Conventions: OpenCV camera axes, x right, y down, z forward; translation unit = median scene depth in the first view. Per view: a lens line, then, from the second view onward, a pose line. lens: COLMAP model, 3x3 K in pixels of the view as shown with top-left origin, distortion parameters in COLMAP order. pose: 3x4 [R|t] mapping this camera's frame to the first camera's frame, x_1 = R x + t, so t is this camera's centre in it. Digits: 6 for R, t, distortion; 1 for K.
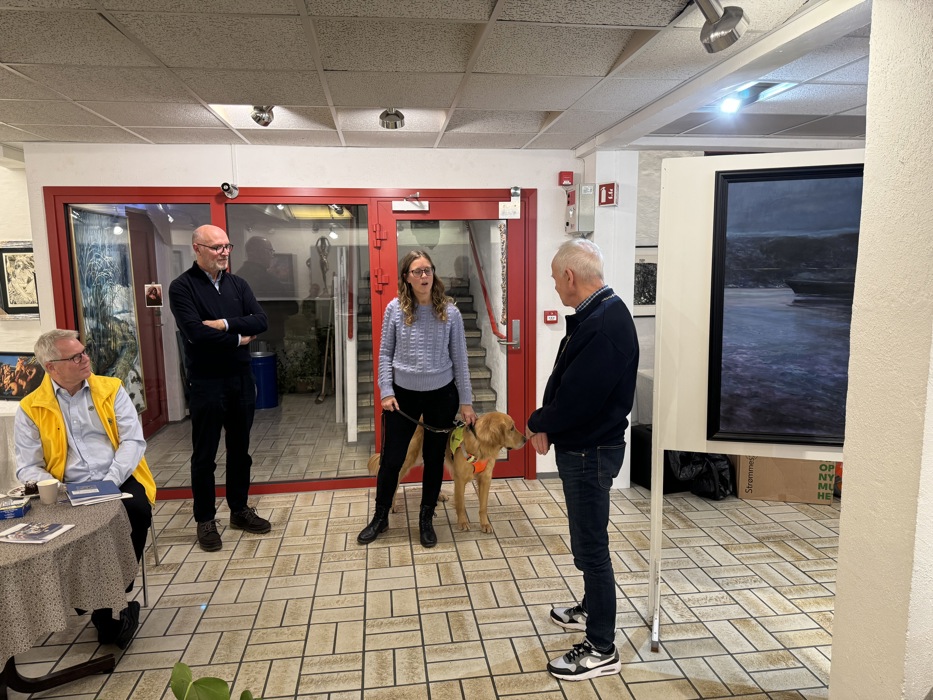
lens RADIAL K [[658.1, 0, 473.1], [0, 658.1, 353.1], [0, 0, 1]] dist [0.034869, -0.039430]
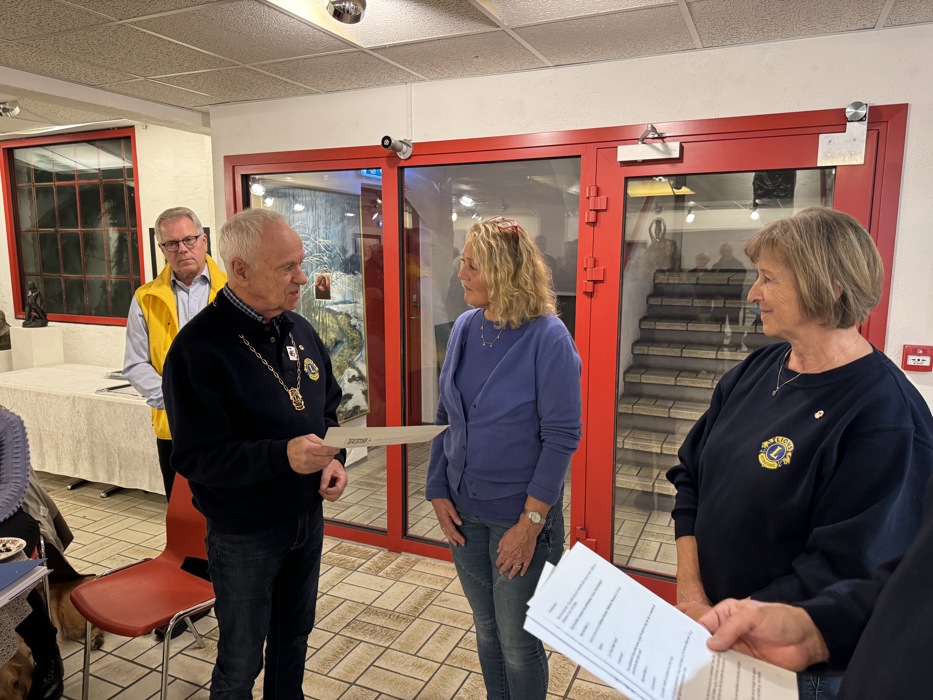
lens RADIAL K [[658.1, 0, 466.2], [0, 658.1, 355.2], [0, 0, 1]] dist [0.034869, -0.039430]
pose [[0.845935, 0.091767, -0.525331, 0.101156], [-0.081562, 0.995757, 0.042603, -0.052269], [0.527012, 0.006808, 0.849831, 0.410076]]
